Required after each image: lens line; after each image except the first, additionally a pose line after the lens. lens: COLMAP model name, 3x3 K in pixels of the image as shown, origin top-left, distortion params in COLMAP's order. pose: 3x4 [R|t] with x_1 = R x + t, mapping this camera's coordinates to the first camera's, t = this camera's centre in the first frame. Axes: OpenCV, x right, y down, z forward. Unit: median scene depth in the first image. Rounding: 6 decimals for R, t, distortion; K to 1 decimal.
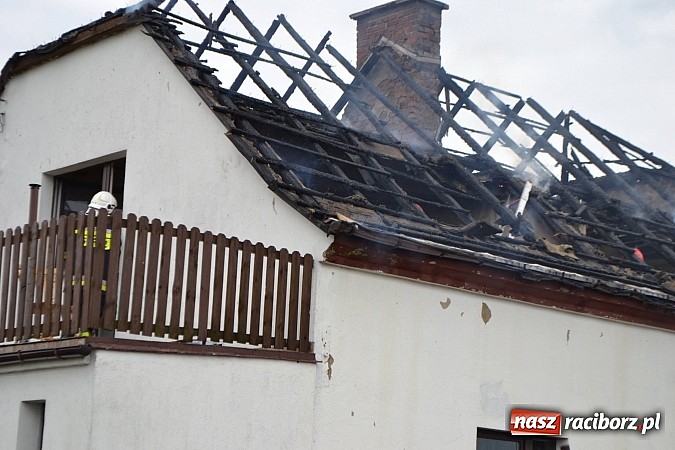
lens RADIAL K [[1572.4, 0, 337.5], [0, 1572.4, 225.0], [0, 0, 1]] dist [0.030975, -0.114973]
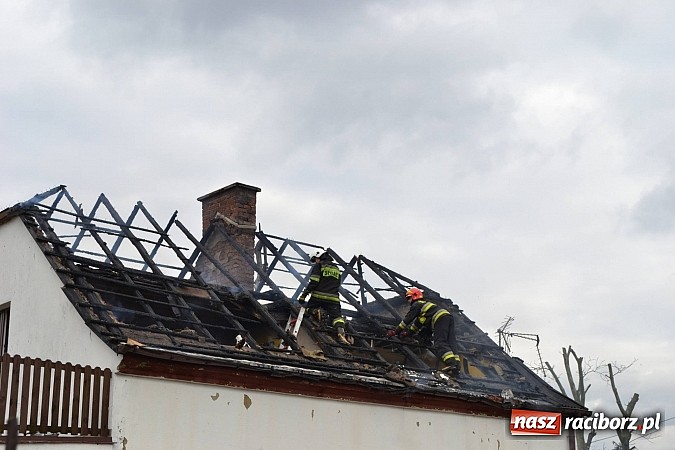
lens RADIAL K [[1103.5, 0, 334.7], [0, 1103.5, 234.6], [0, 0, 1]] dist [-0.001298, -0.036205]
pose [[0.998504, -0.052059, 0.016705, 0.159021], [0.053358, 0.994498, -0.090147, -0.001076], [-0.011920, 0.090904, 0.995788, -0.027255]]
